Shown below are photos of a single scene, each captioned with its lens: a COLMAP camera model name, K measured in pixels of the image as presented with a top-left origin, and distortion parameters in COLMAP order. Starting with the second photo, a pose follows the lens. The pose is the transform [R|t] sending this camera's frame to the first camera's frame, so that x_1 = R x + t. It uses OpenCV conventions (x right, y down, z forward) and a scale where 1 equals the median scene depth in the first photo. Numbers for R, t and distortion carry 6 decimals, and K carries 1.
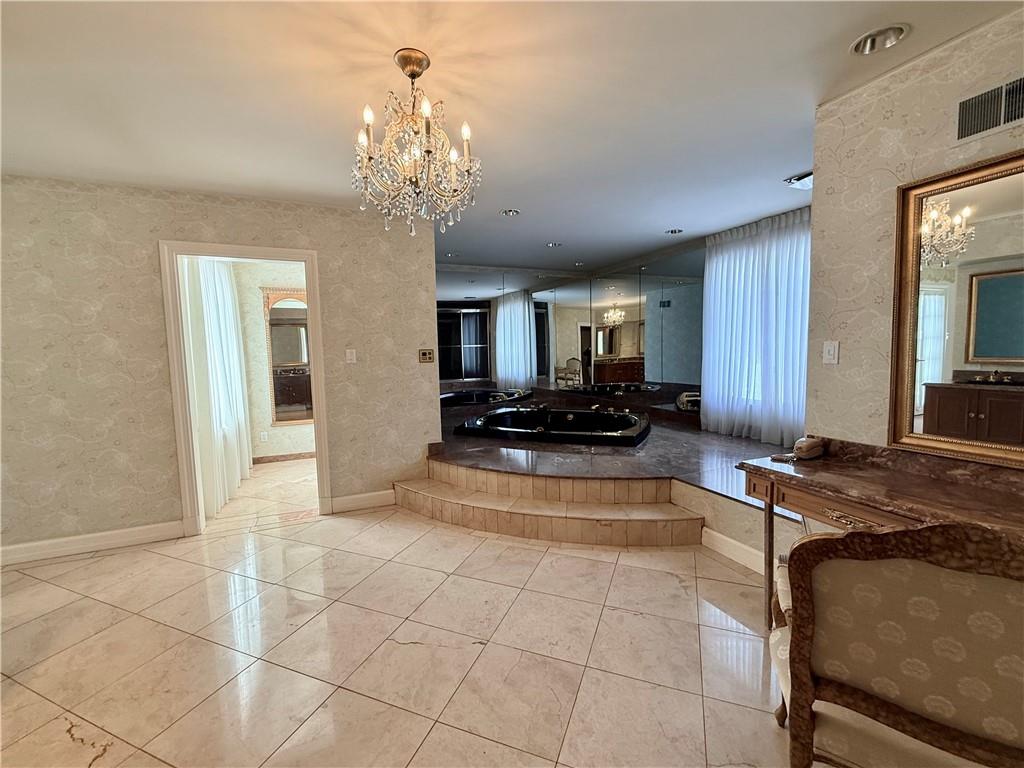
lens RADIAL K [[430.1, 0, 512.0], [0, 430.1, 384.0], [0, 0, 1]] dist [-0.001142, -0.000078]
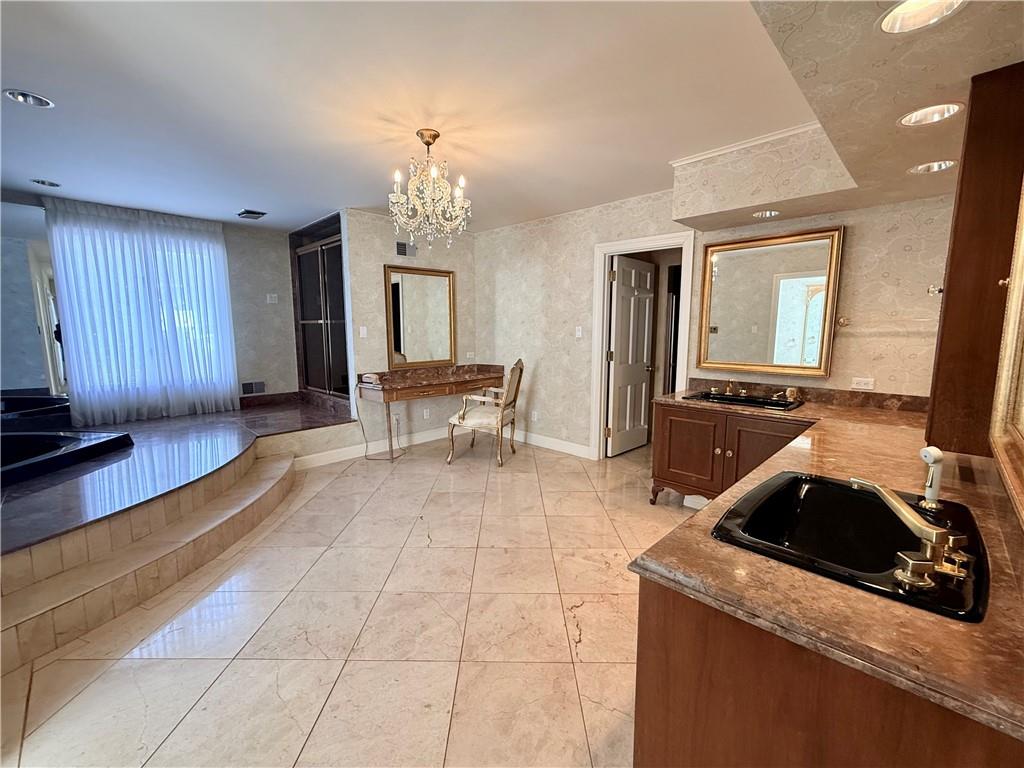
lens RADIAL K [[430.1, 0, 512.0], [0, 430.1, 384.0], [0, 0, 1]] dist [-0.001142, -0.000078]
pose [[-0.376199, -0.096241, 0.921527, -1.682778], [0.083565, 0.987013, 0.137194, -0.060002], [-0.922763, 0.128619, -0.363271, 1.281380]]
